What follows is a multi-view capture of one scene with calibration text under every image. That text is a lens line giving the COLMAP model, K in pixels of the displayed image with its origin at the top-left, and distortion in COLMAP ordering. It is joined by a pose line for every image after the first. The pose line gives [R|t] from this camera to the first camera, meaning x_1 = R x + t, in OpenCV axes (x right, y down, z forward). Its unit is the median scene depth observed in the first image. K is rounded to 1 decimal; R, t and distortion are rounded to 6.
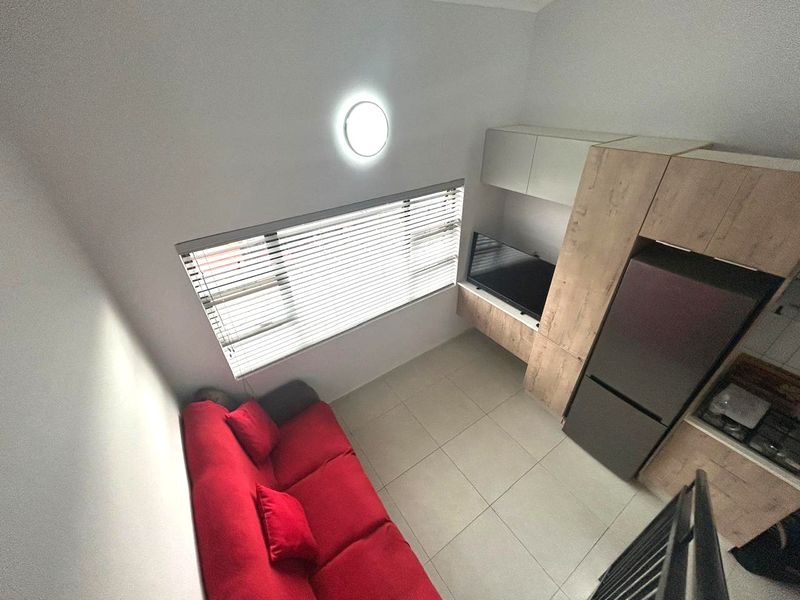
lens RADIAL K [[322.5, 0, 400.0], [0, 322.5, 300.0], [0, 0, 1]] dist [0.002239, 0.000360]
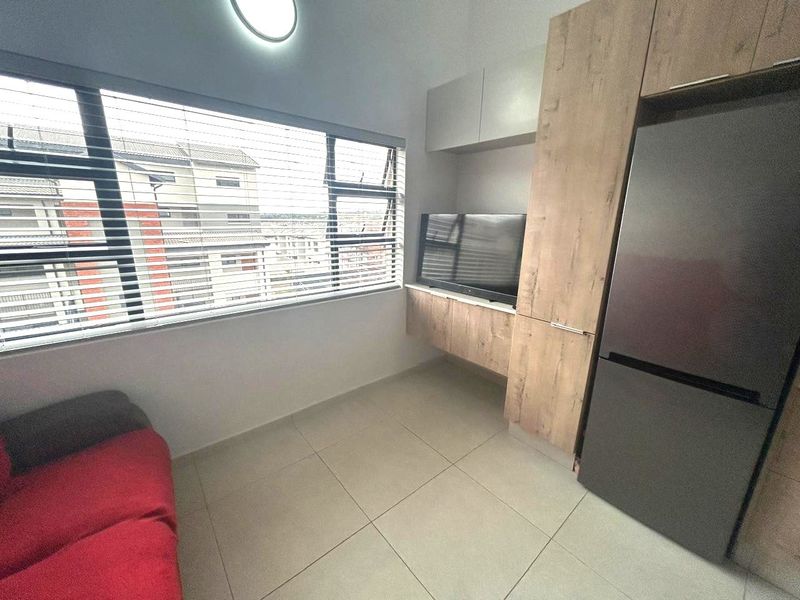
lens RADIAL K [[322.5, 0, 400.0], [0, 322.5, 300.0], [0, 0, 1]] dist [0.002239, 0.000360]
pose [[0.994645, 0.018602, 0.101663, 0.106523], [0.017060, 0.940622, -0.339026, 0.279377], [-0.101934, 0.338945, 0.935268, 0.354608]]
